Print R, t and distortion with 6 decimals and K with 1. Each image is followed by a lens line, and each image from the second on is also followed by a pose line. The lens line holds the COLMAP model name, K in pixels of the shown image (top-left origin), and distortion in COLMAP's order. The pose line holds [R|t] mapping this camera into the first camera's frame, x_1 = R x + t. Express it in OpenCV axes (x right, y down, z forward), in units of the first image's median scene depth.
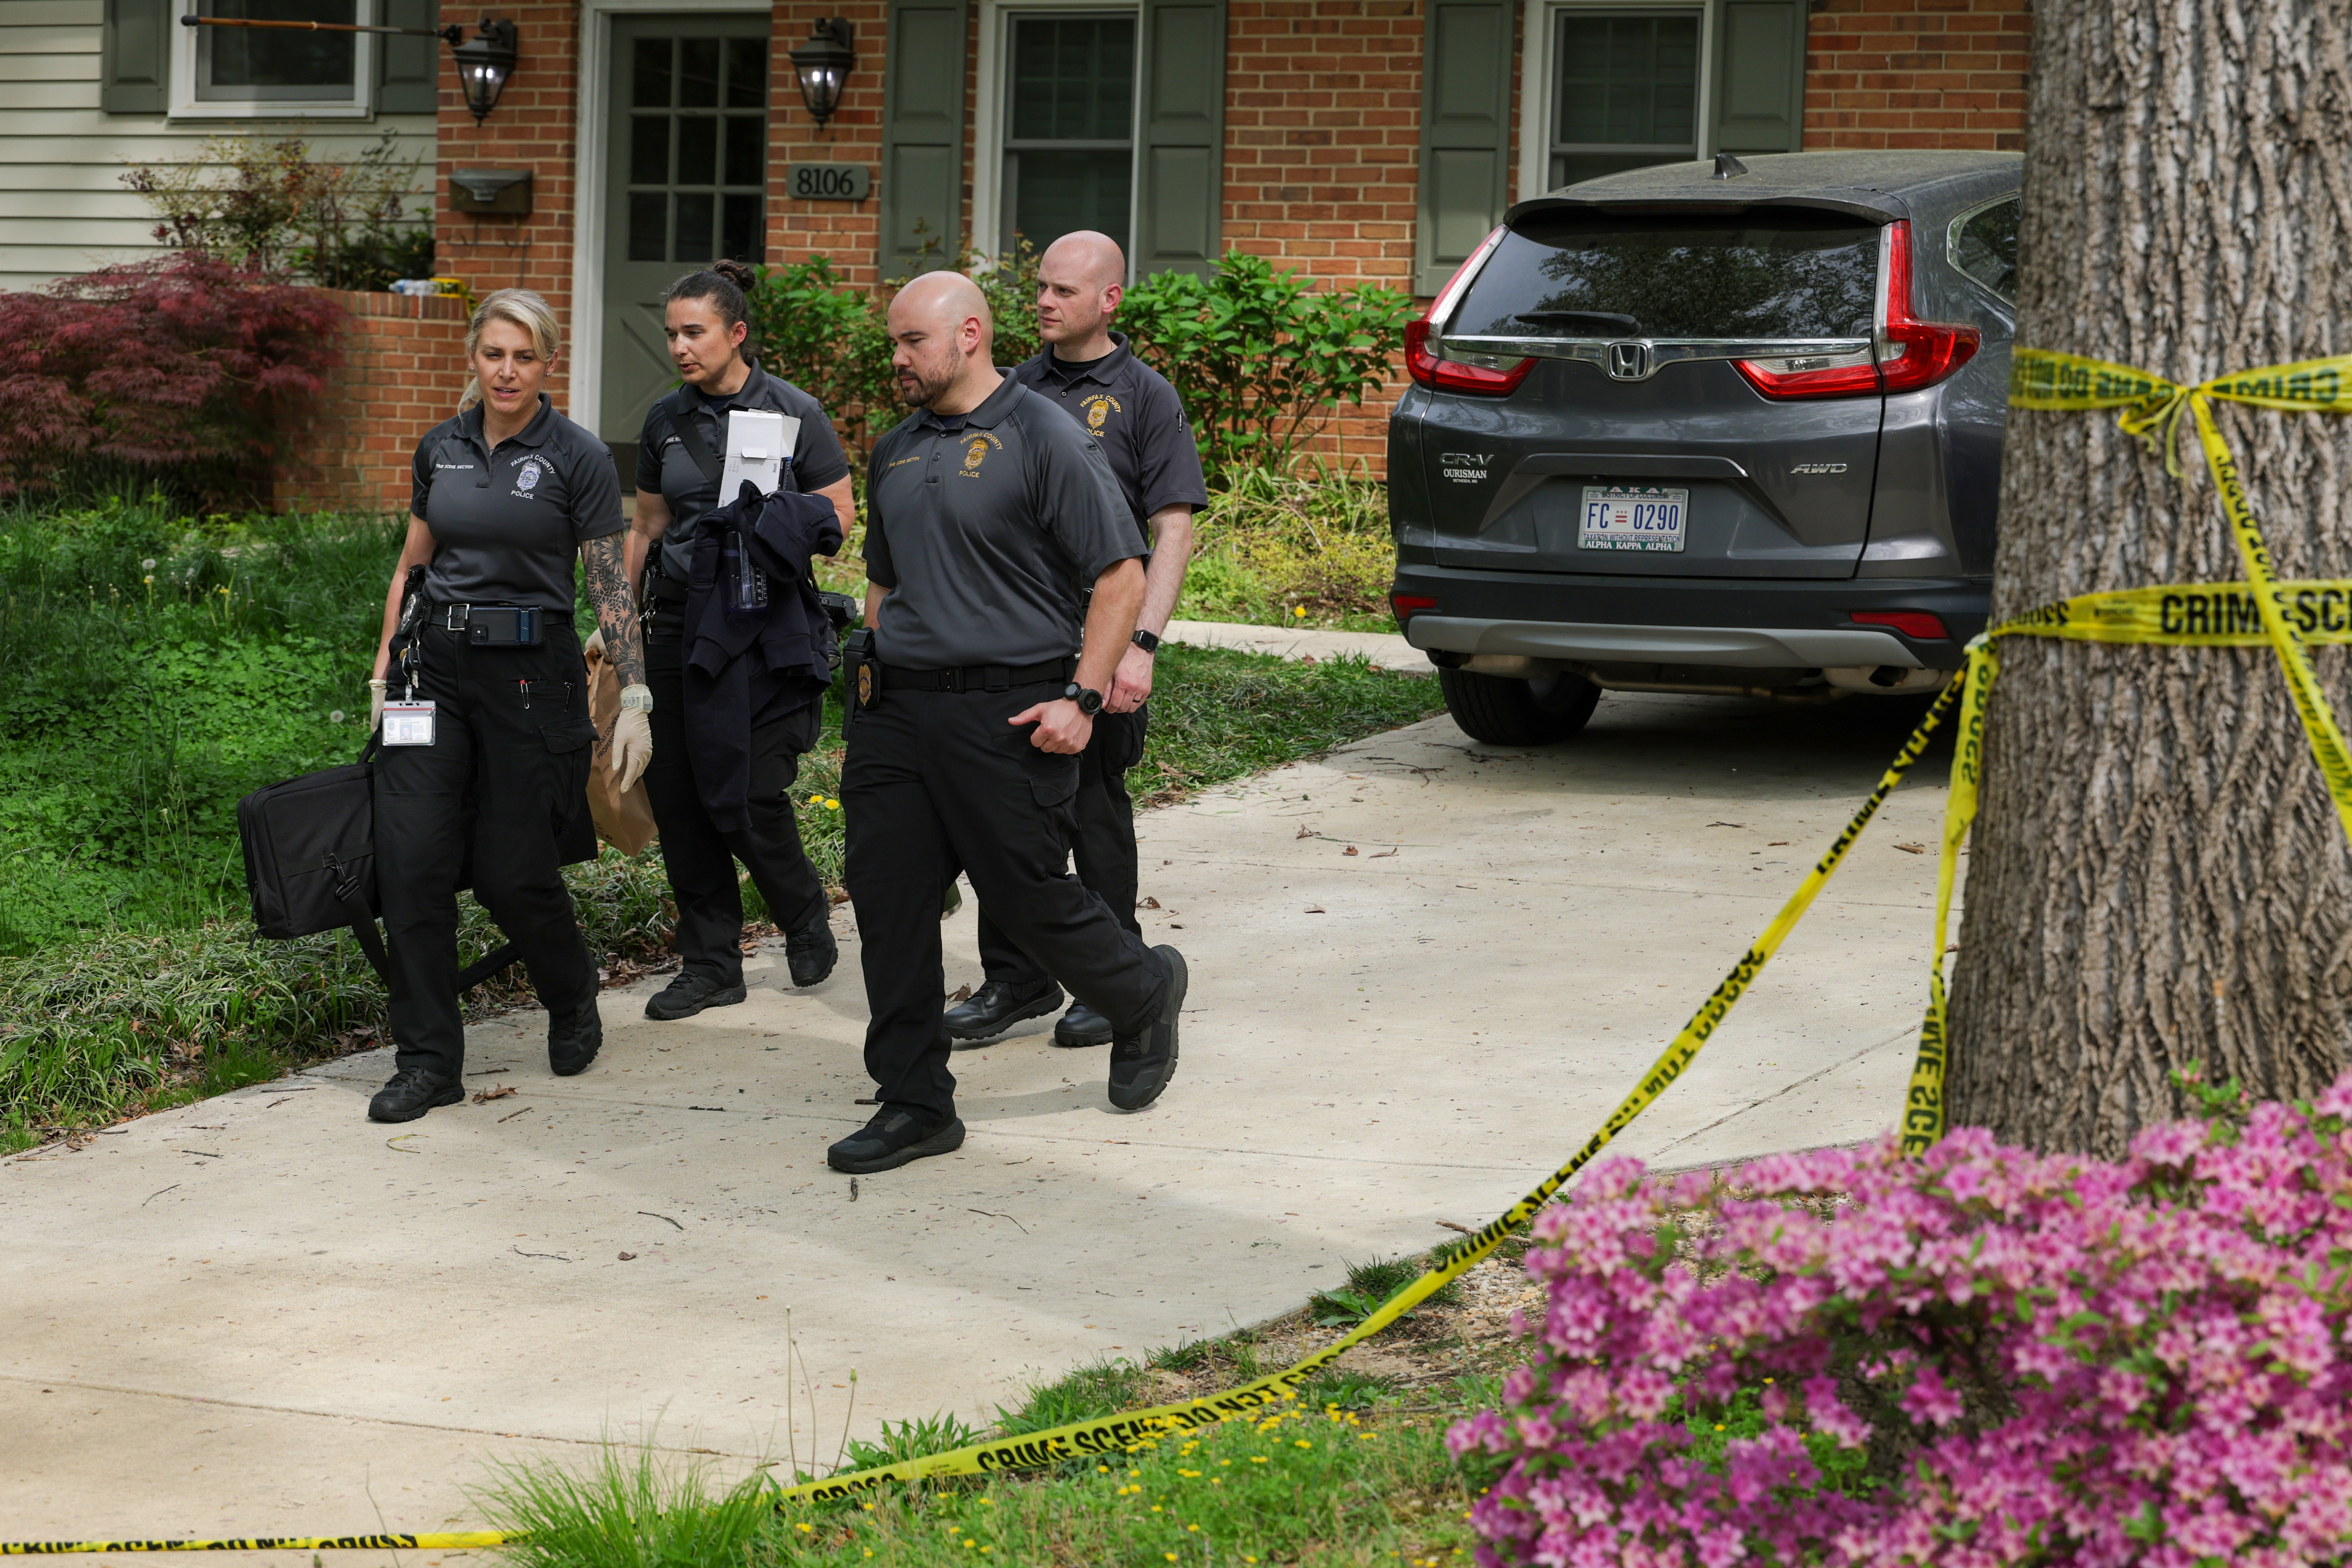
lens RADIAL K [[5733.8, 0, 1182.8], [0, 5733.8, 801.9], [0, 0, 1]] dist [-0.042517, 0.000000]
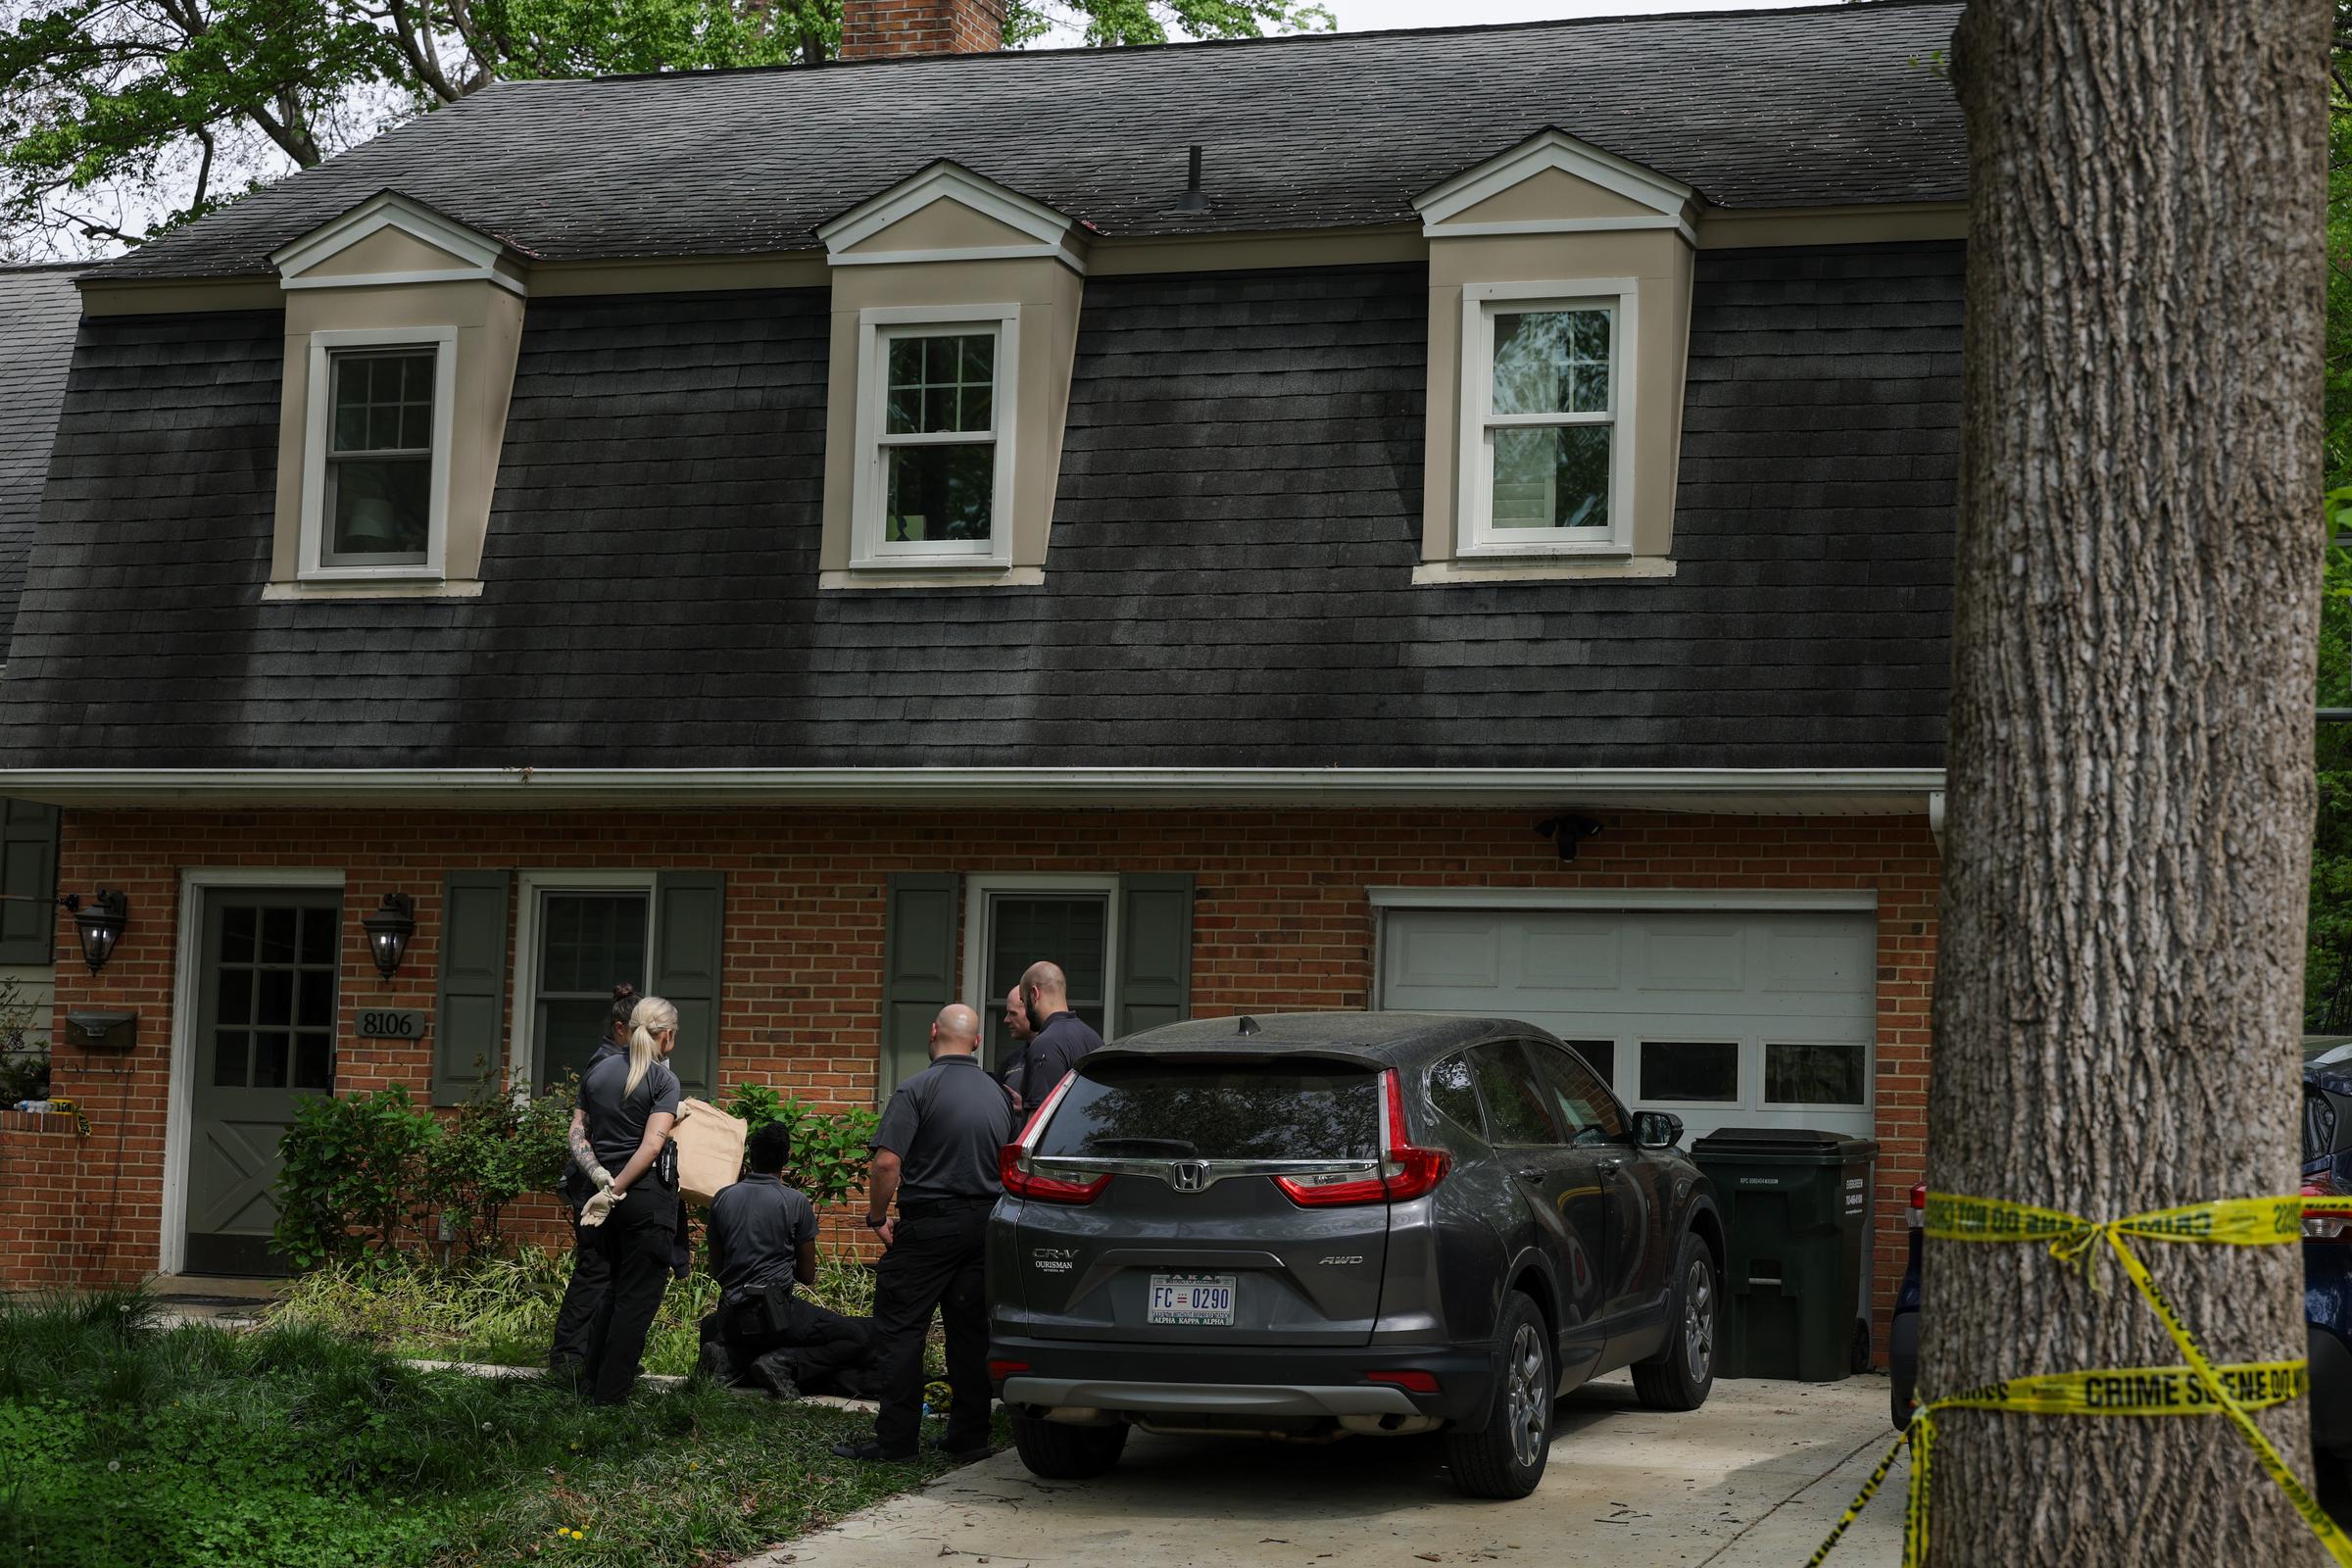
lens RADIAL K [[4624.7, 0, 1168.3], [0, 4624.7, 767.5], [0, 0, 1]] dist [-0.006907, 0.000000]
pose [[0.983979, 0.015092, 0.177645, -0.112558], [0.013212, 0.987499, -0.157073, -0.004528], [-0.177795, 0.156904, 0.971478, -0.024726]]
